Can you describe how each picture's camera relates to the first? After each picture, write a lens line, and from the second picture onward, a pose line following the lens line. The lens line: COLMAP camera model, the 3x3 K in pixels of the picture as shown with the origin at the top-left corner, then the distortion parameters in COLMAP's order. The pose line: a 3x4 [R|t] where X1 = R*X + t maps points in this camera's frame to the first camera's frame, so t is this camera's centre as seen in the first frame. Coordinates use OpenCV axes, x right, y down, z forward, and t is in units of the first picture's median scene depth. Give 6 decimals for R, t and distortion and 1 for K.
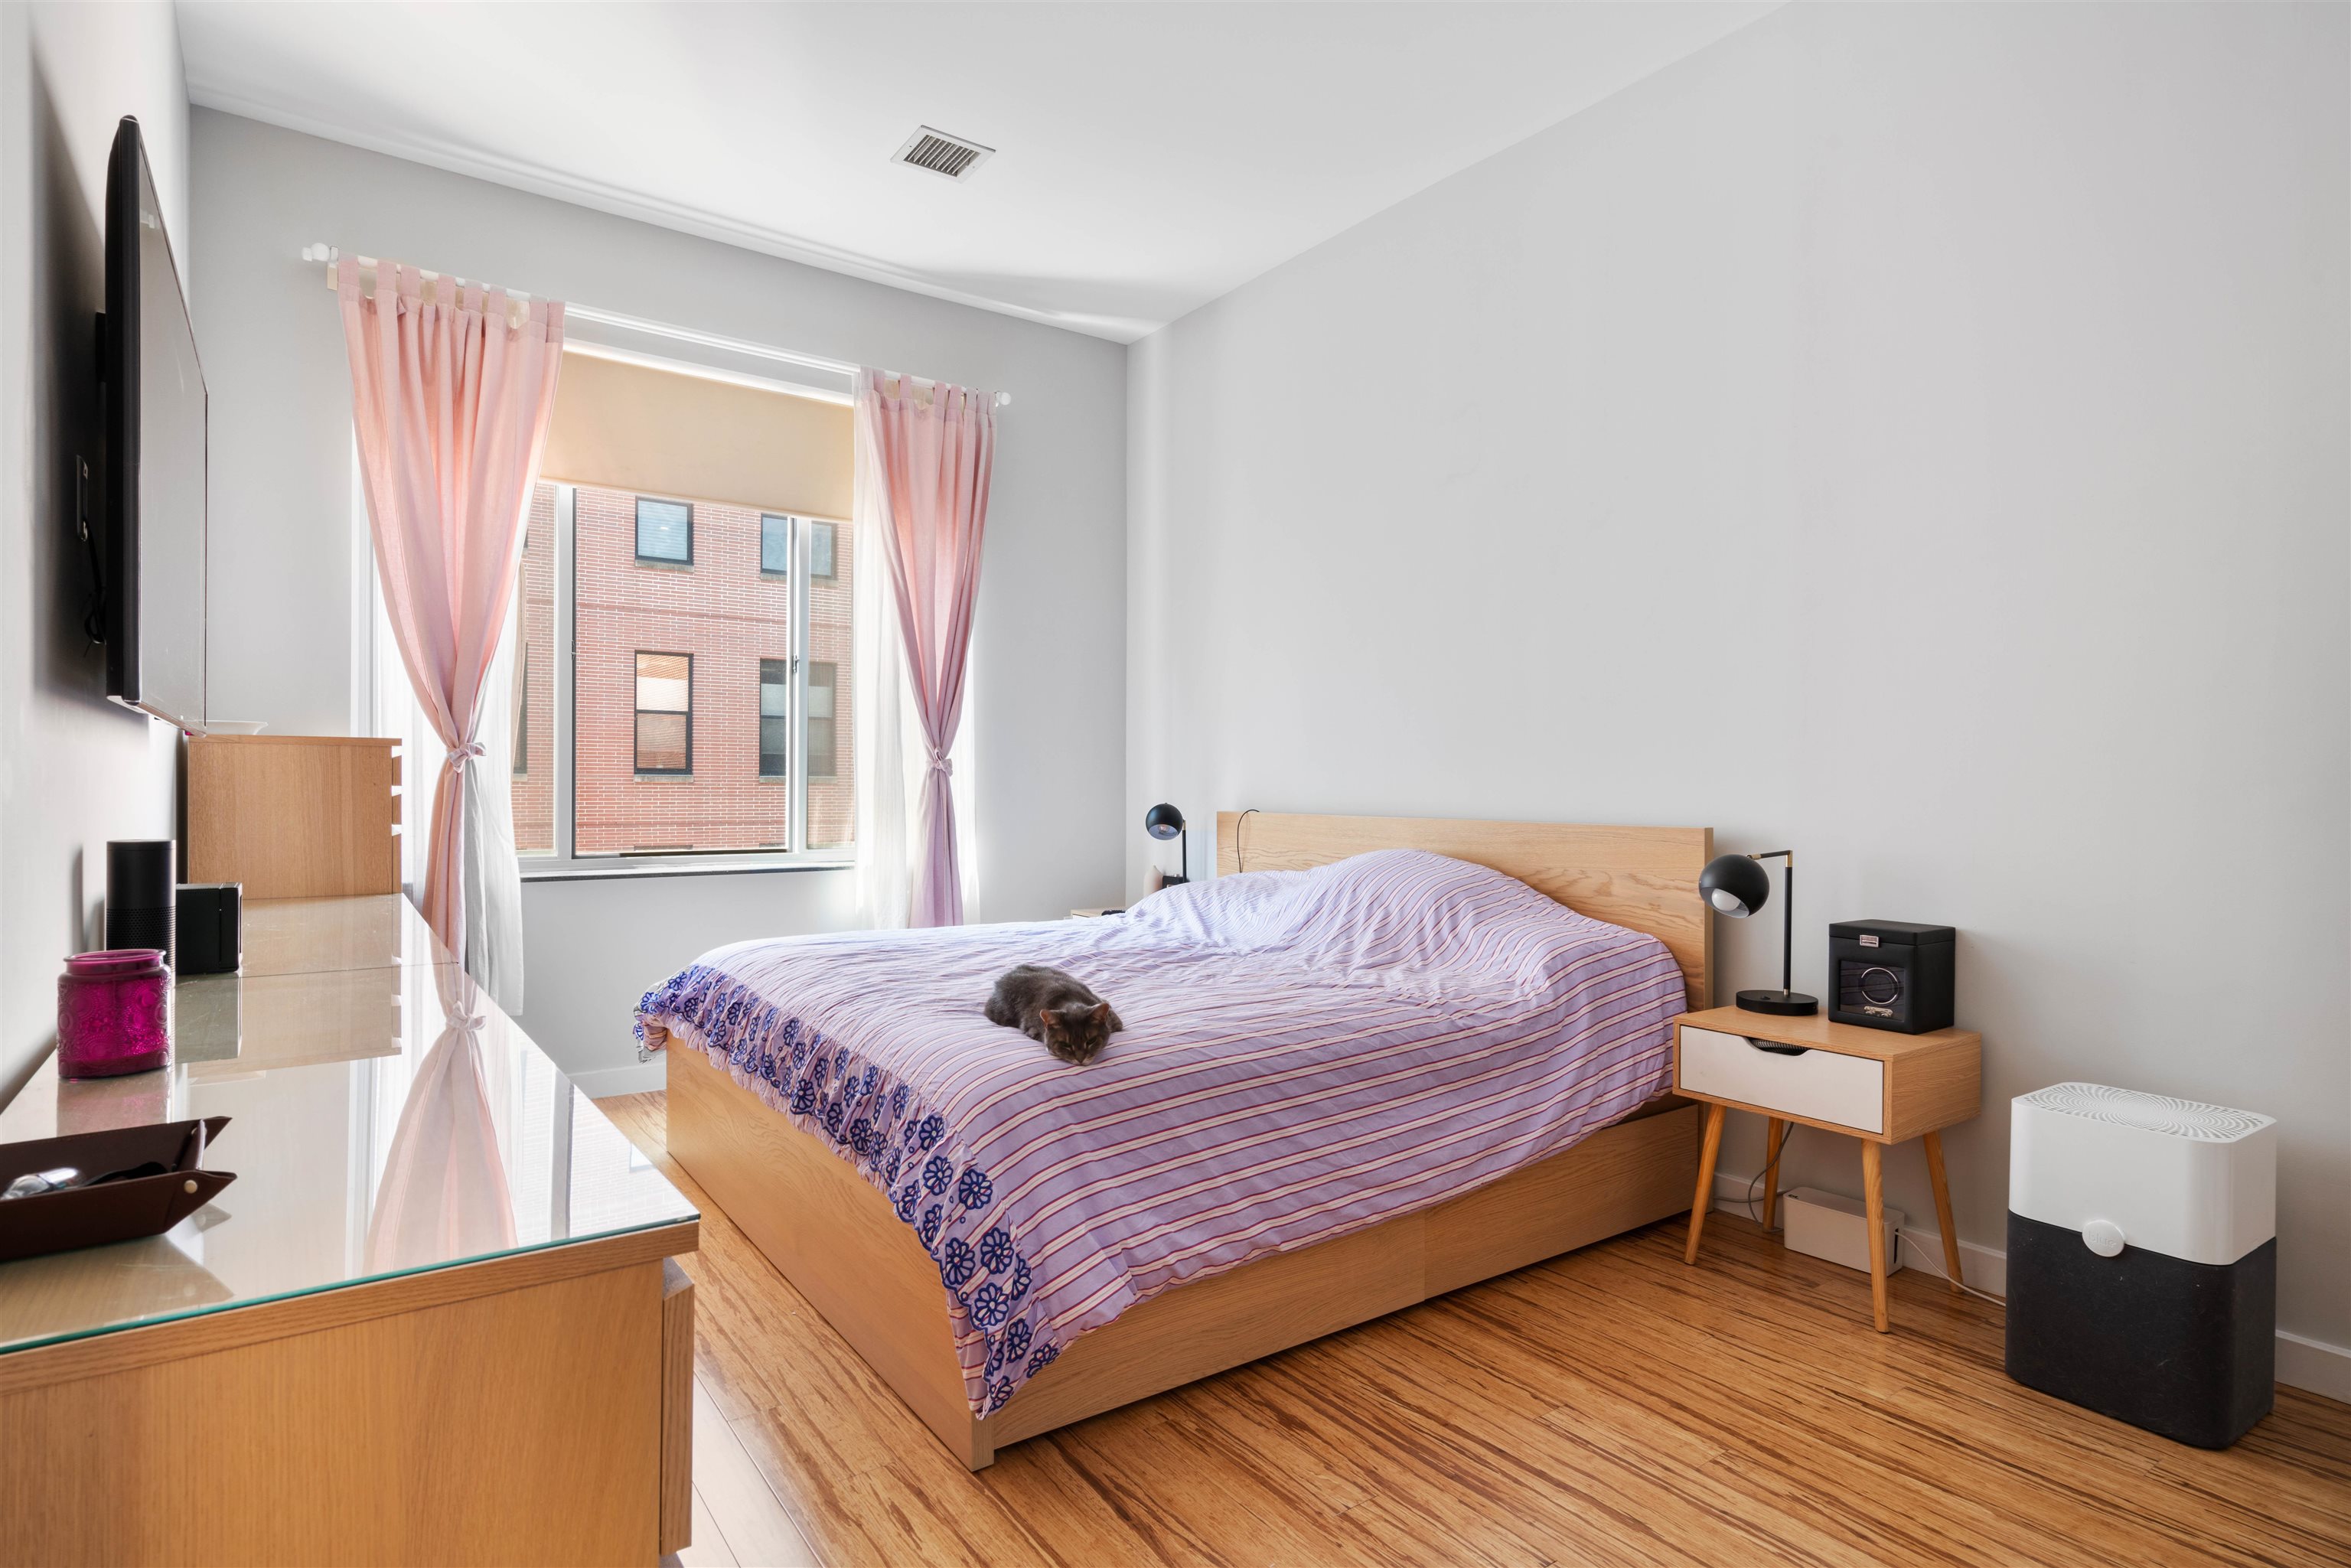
lens RADIAL K [[1201.1, 0, 1178.3], [0, 1201.1, 797.1], [0, 0, 1]] dist [0.004516, 0.001520]
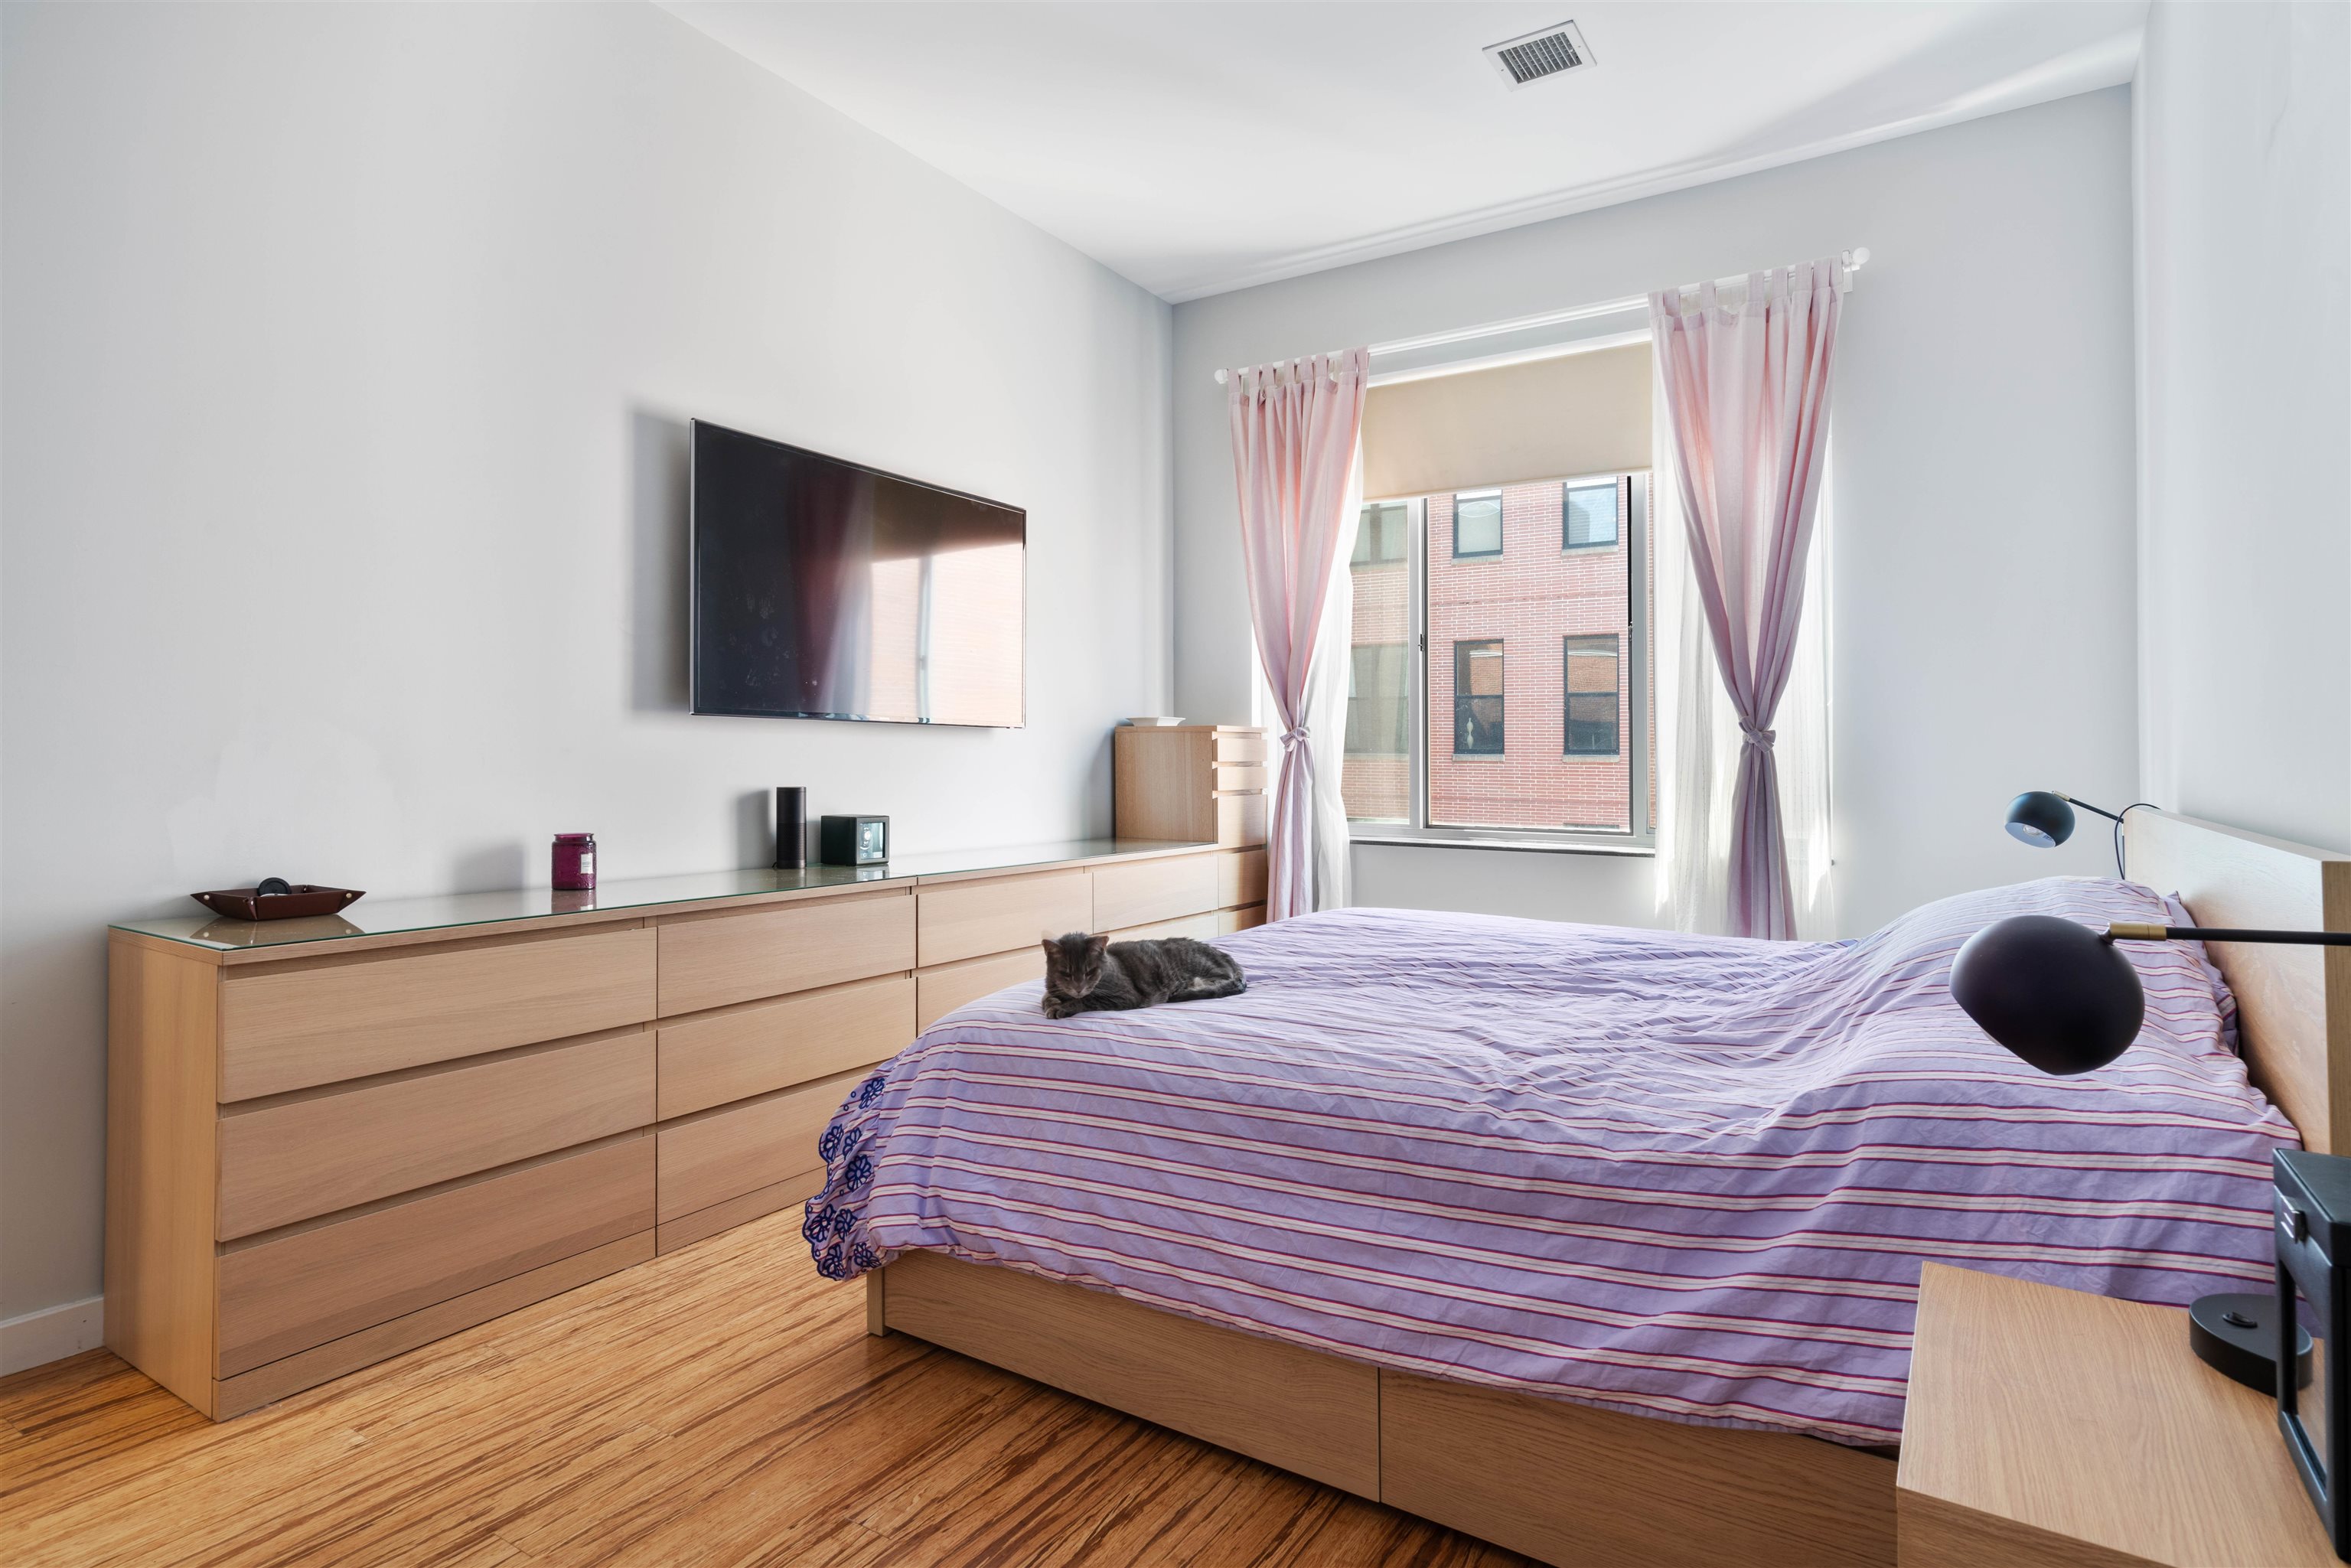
lens RADIAL K [[1201.1, 0, 1142.7], [0, 1201.1, 755.7], [0, 0, 1]] dist [0.004516, 0.001520]
pose [[0.381122, -0.005182, -0.924510, 0.740324], [-0.015591, 0.999806, -0.012031, 0.002100], [0.924393, 0.018999, 0.380967, 0.566430]]
